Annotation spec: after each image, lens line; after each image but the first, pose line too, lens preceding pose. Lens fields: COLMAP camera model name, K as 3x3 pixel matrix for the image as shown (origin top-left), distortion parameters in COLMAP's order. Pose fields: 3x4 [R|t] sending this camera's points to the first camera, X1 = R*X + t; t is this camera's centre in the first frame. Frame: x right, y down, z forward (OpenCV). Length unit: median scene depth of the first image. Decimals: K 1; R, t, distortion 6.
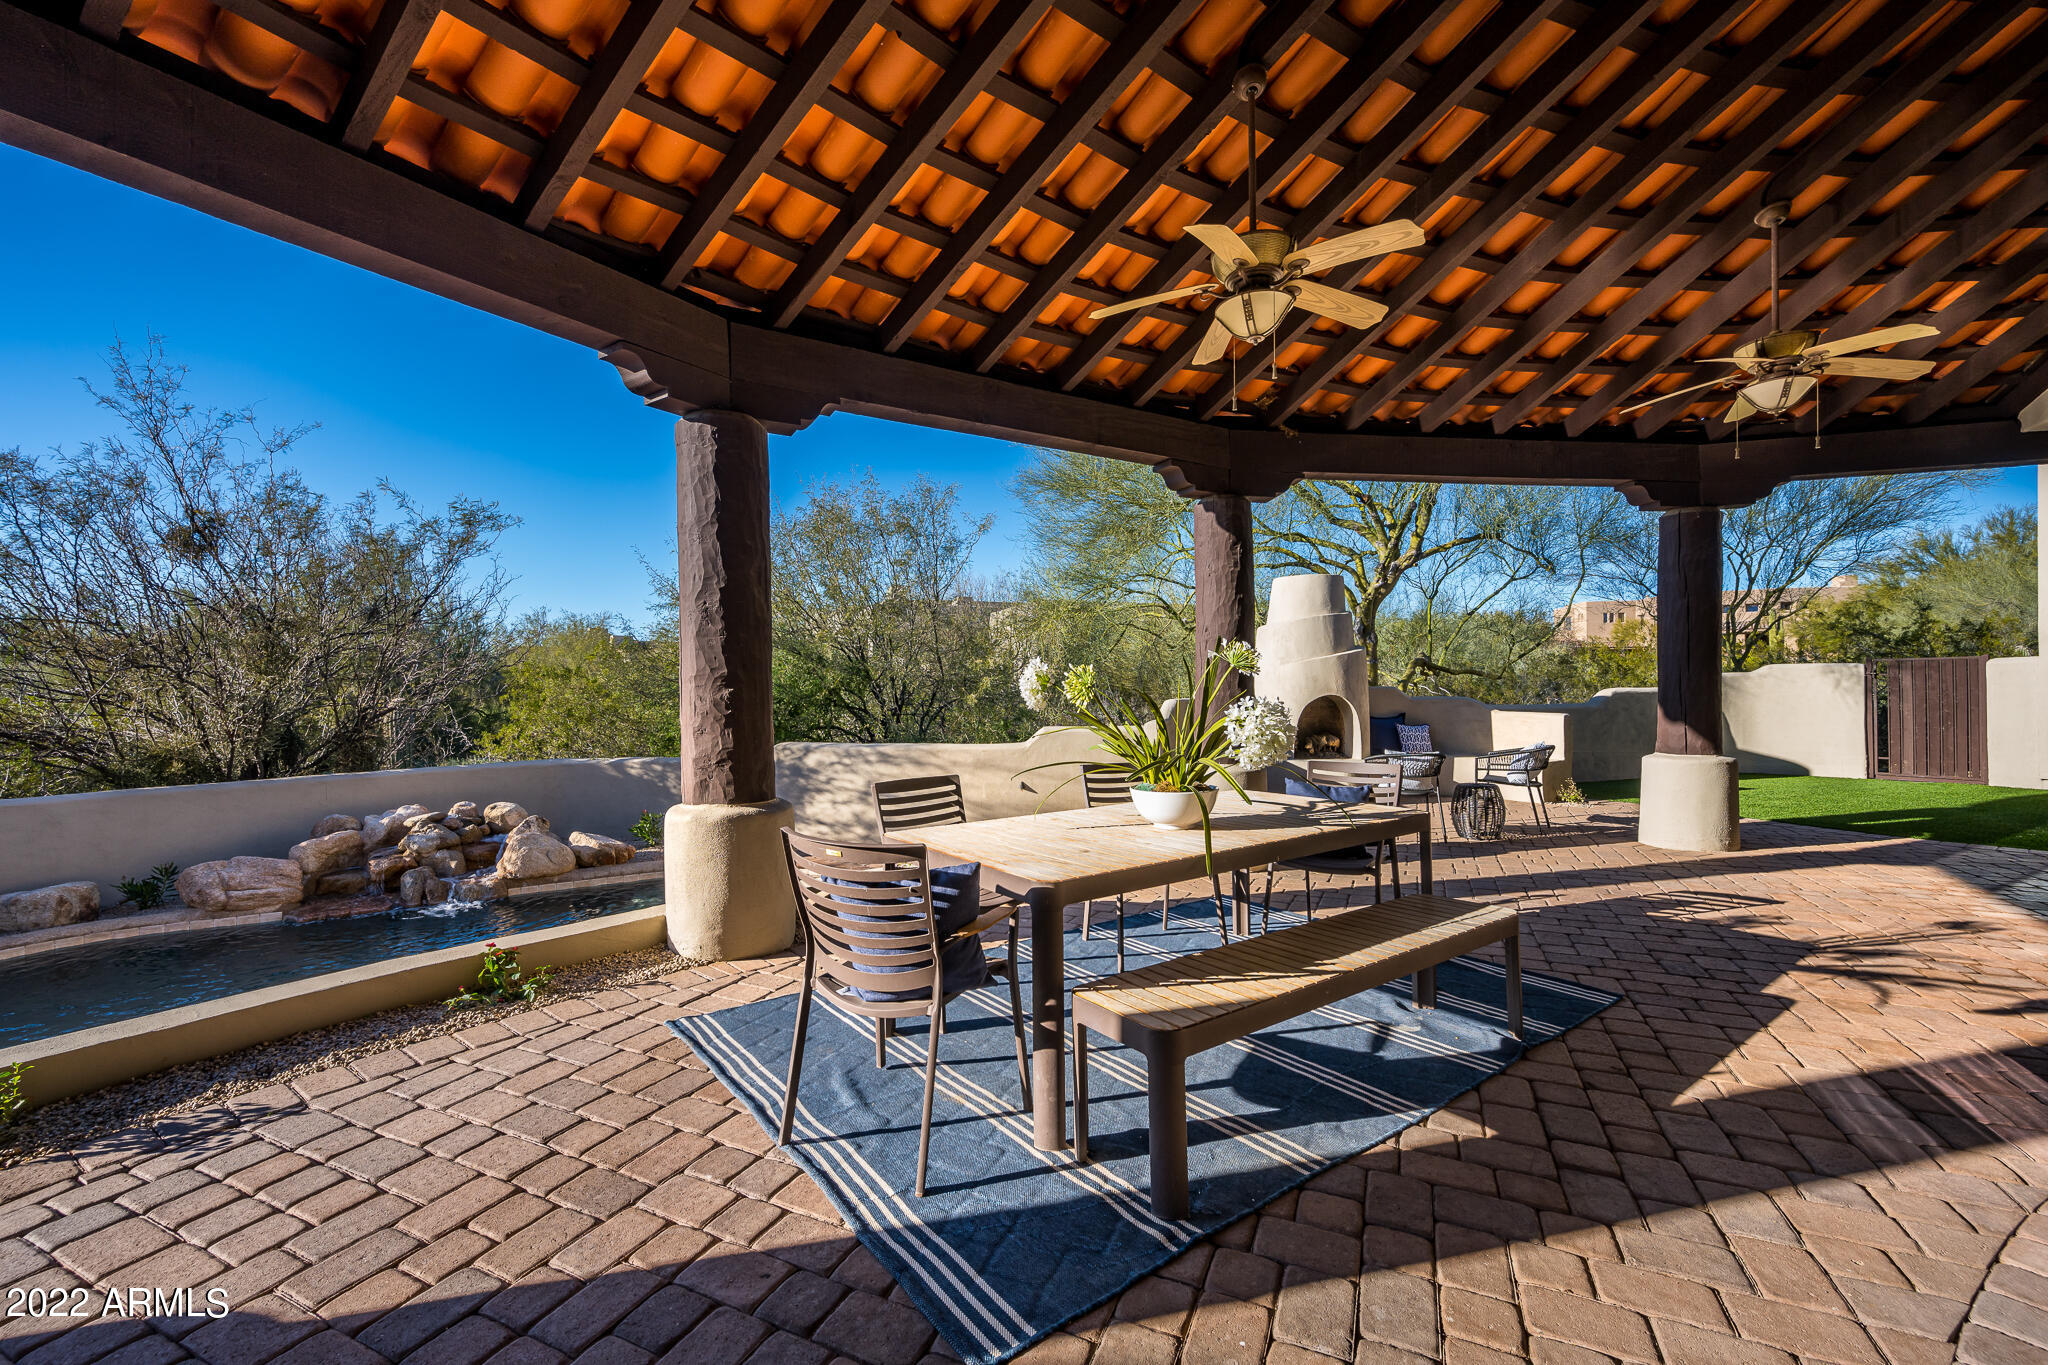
lens RADIAL K [[822.2, 0, 1022.0], [0, 822.2, 686.7], [0, 0, 1]] dist [-0.000672, 0.000028]
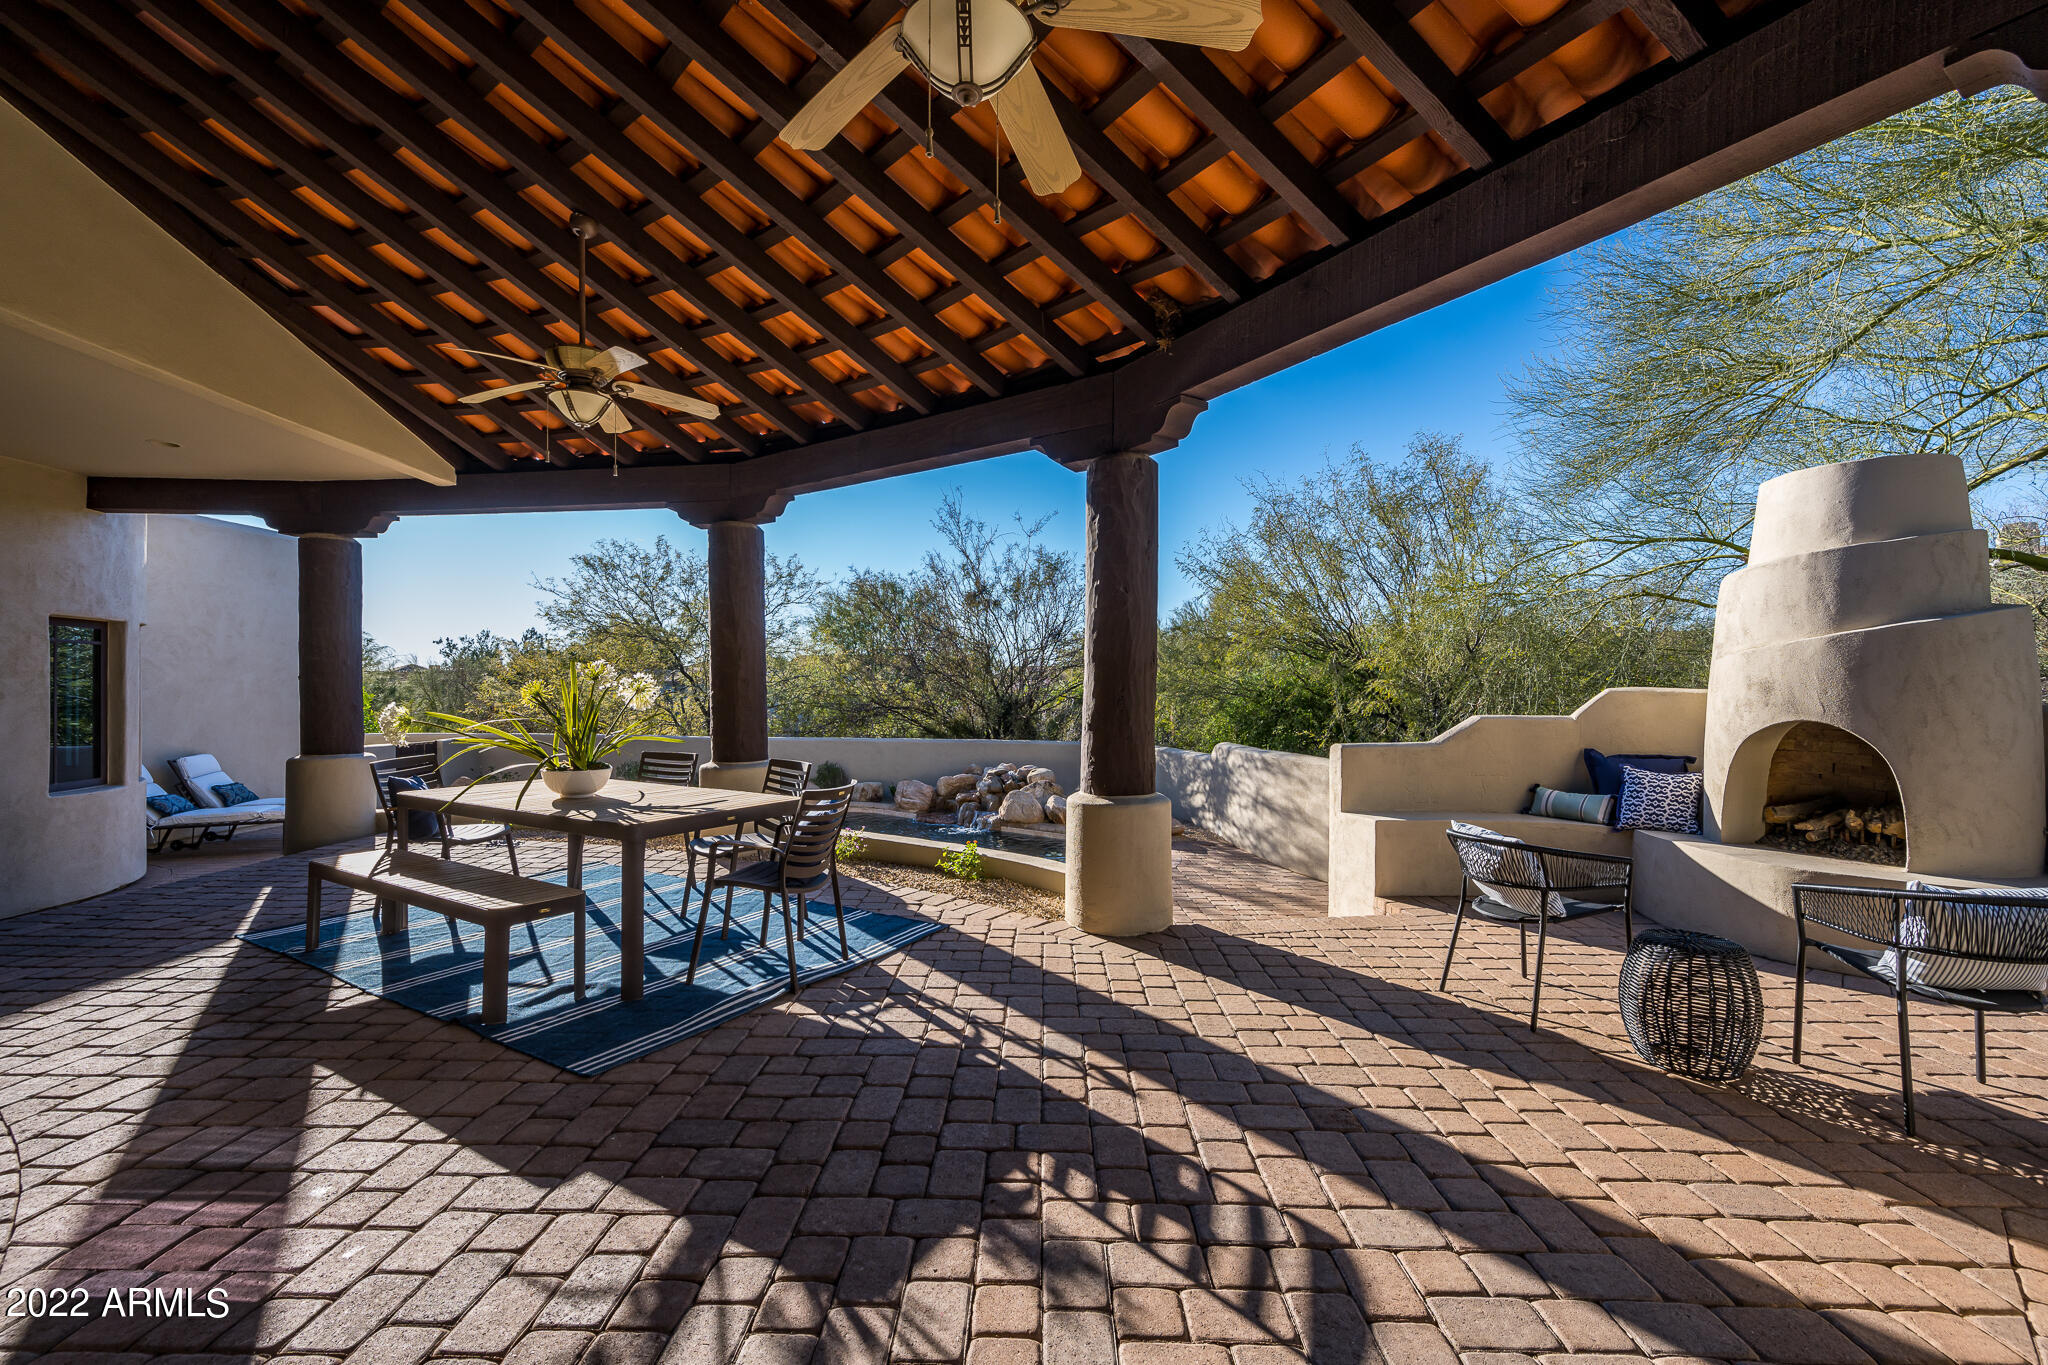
lens RADIAL K [[822.2, 0, 1022.1], [0, 822.2, 682.9], [0, 0, 1]] dist [-0.000672, 0.000028]
pose [[0.413436, 0.008269, -0.910496, 0.553609], [-0.007122, 0.999958, 0.005847, -0.010340], [0.910505, 0.004067, 0.413477, 0.350383]]
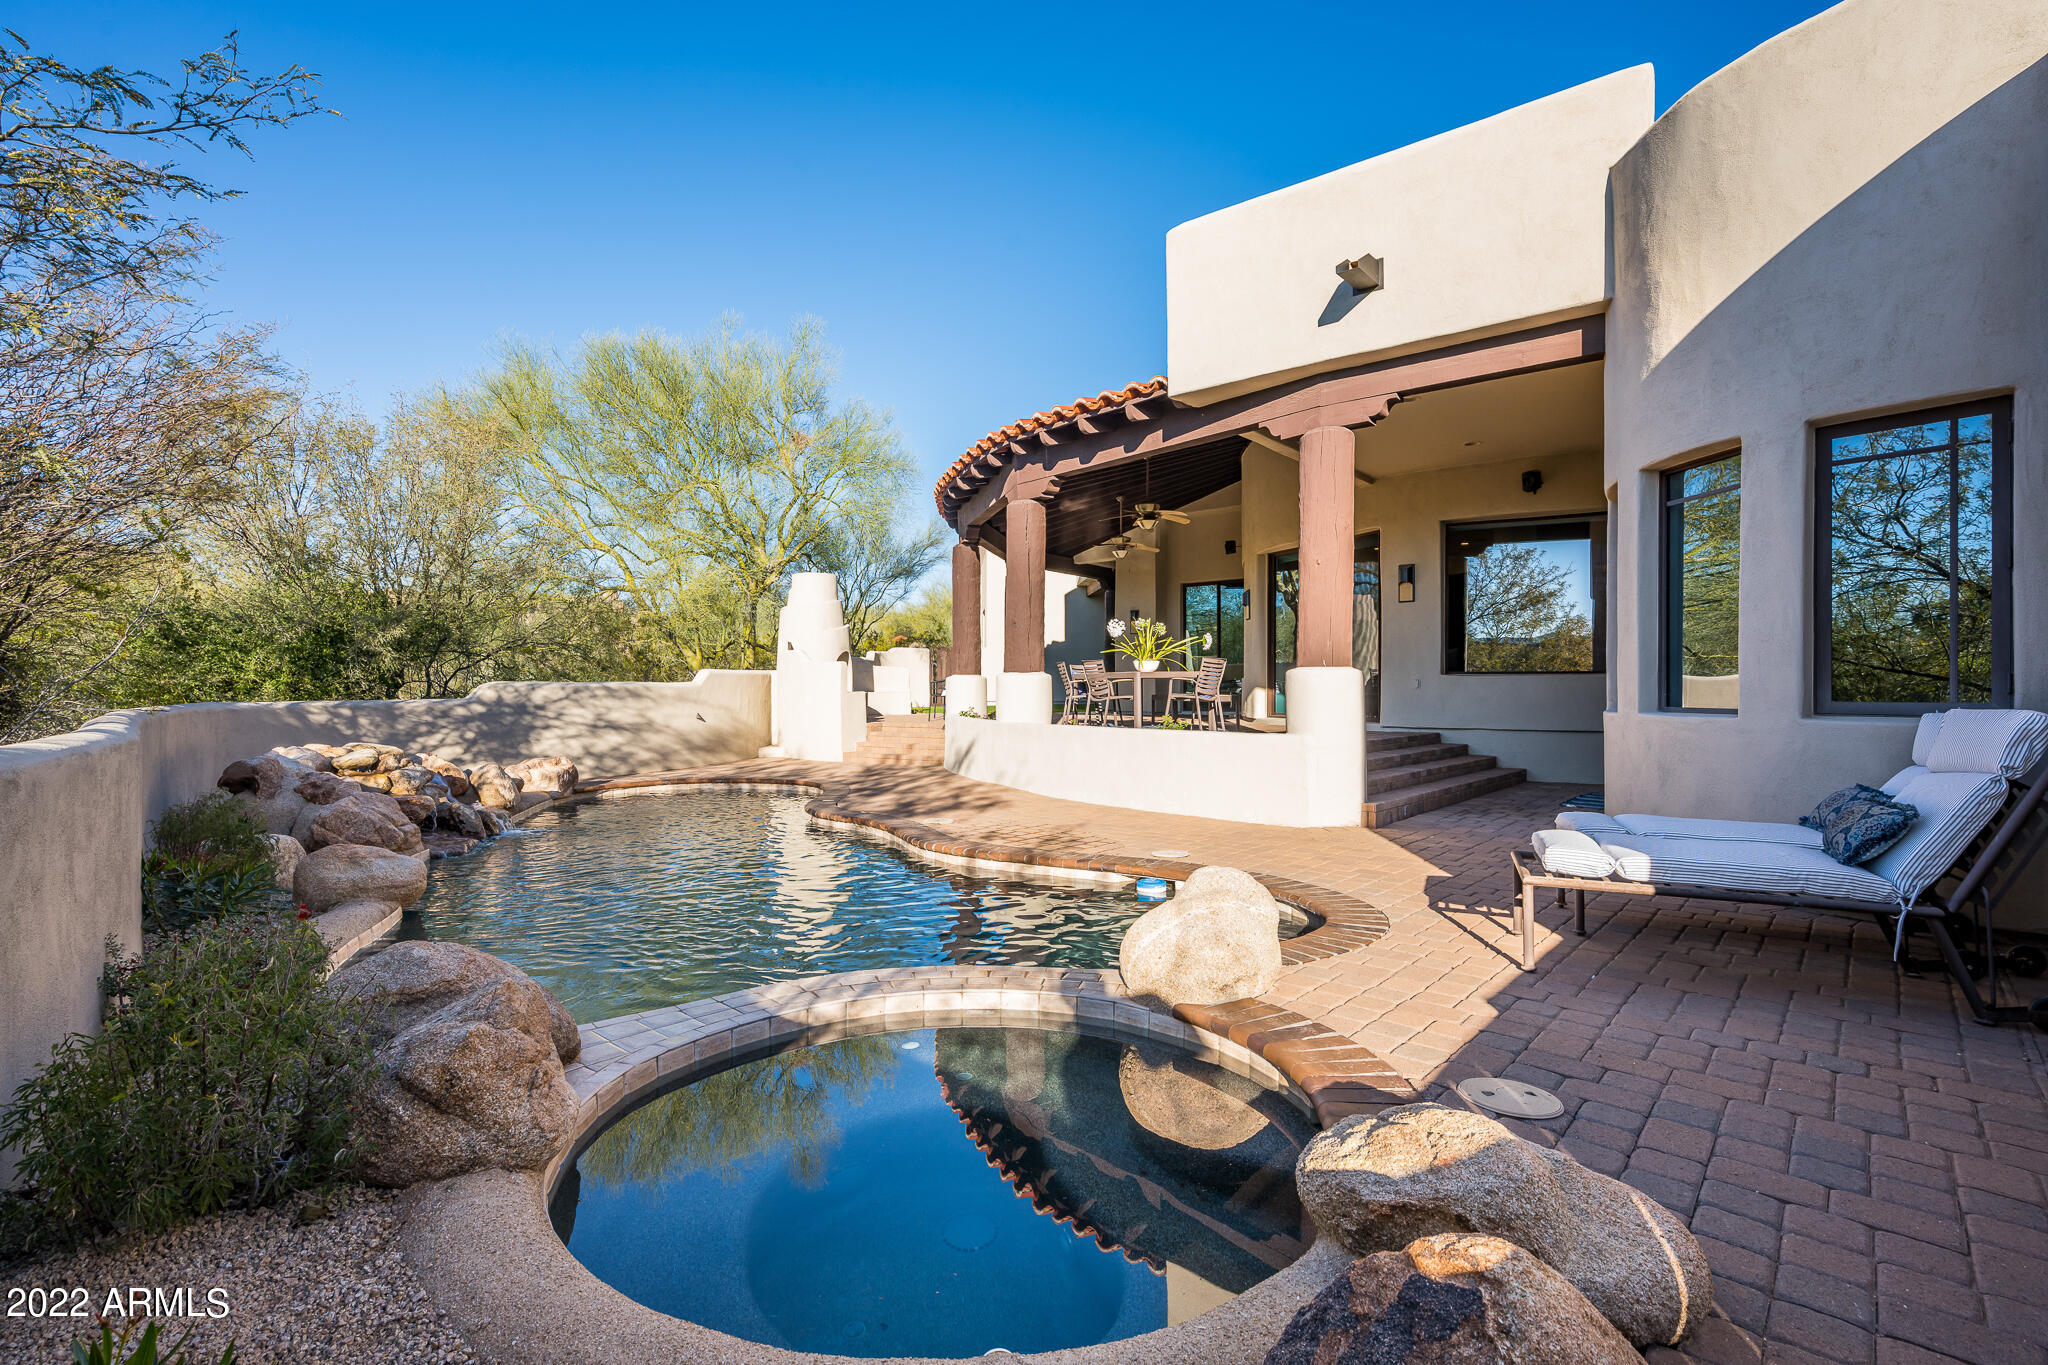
lens RADIAL K [[977.3, 0, 1024.2], [0, 977.3, 680.0], [0, 0, 1]] dist [-0.000058, -0.000010]
pose [[0.269097, 0.007169, 0.963086, -1.252590], [-0.003399, 0.999973, -0.006494, 0.076183], [-0.963107, -0.001526, 0.269114, 0.124726]]
